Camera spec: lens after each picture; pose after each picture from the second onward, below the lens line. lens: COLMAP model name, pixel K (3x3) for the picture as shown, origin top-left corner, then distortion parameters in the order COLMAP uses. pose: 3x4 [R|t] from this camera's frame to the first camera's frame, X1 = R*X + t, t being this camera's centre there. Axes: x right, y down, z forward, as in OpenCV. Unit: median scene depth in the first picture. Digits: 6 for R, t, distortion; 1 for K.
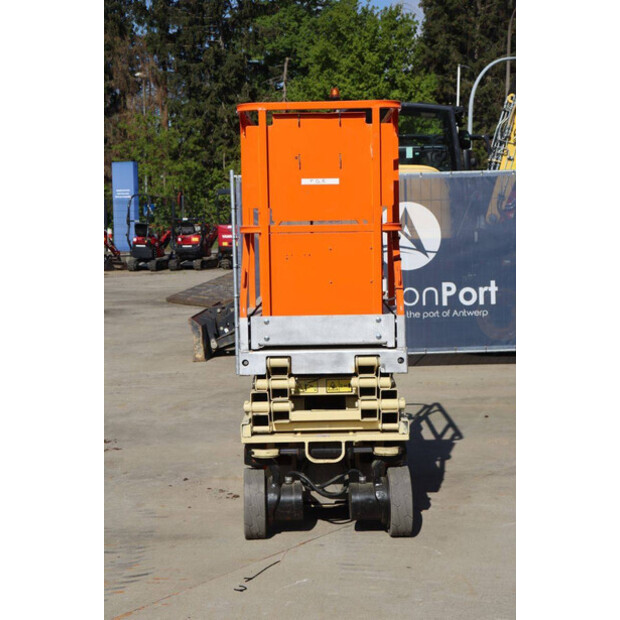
lens RADIAL K [[1250.8, 0, 311.9], [0, 1250.8, 314.8], [0, 0, 1]] dist [0.335378, 0.000000]
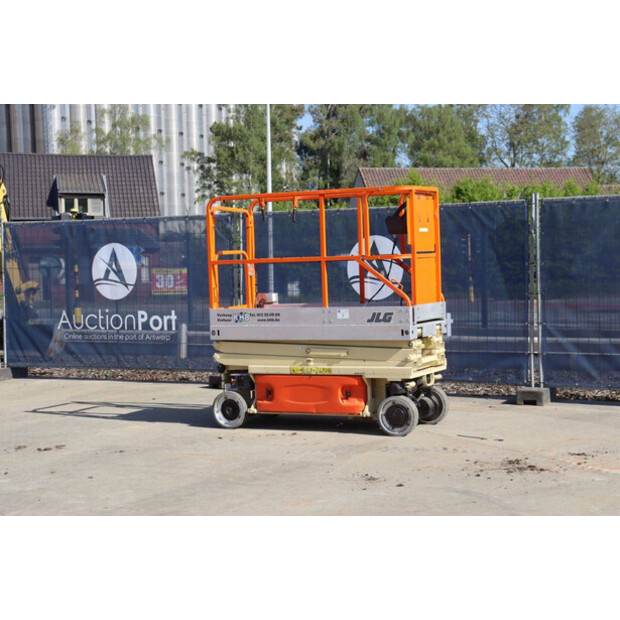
lens RADIAL K [[1192.9, 0, 310.6], [0, 1192.9, 312.6], [0, 0, 1]] dist [0.256702, 0.000000]
pose [[0.462078, -0.042211, 0.885834, -1.582542], [0.087488, 0.996164, 0.001832, -0.004442], [-0.882513, 0.076653, 0.463999, 0.348161]]
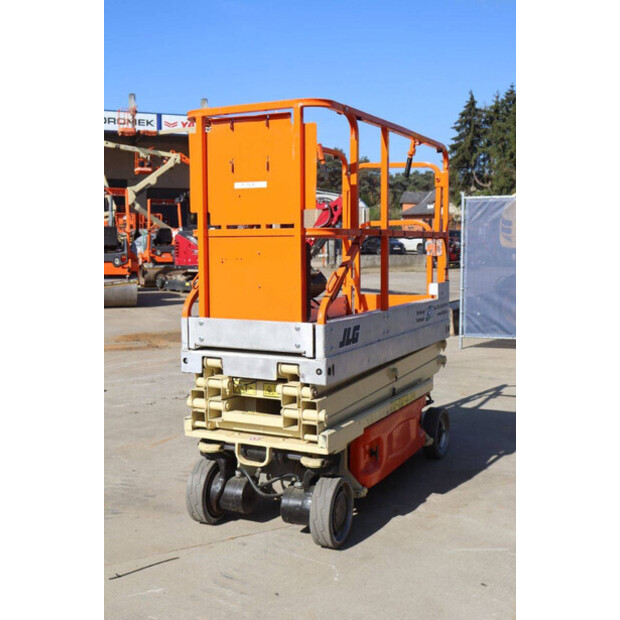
lens RADIAL K [[750.4, 0, 304.4], [0, 750.4, 315.9], [0, 0, 1]] dist [0.047895, 0.000000]
pose [[0.891801, 0.057896, -0.448709, 0.313066], [-0.042808, 0.998127, 0.043707, -0.030495], [0.450399, -0.019770, 0.892609, 0.481268]]
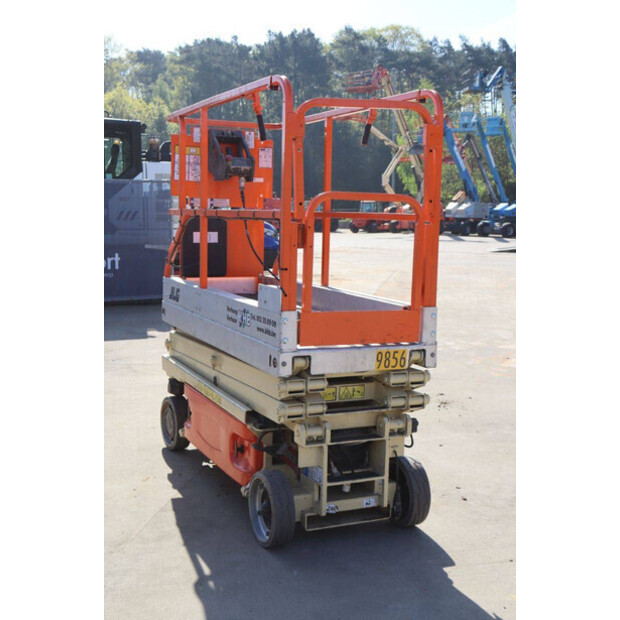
lens RADIAL K [[829.4, 0, 313.8], [0, 829.4, 309.3], [0, 0, 1]] dist [0.084352, 0.000000]
pose [[-0.900699, 0.045210, -0.432084, 0.313131], [-0.038732, 0.982254, 0.183513, -0.134626], [0.432713, 0.182025, -0.882965, 1.849312]]
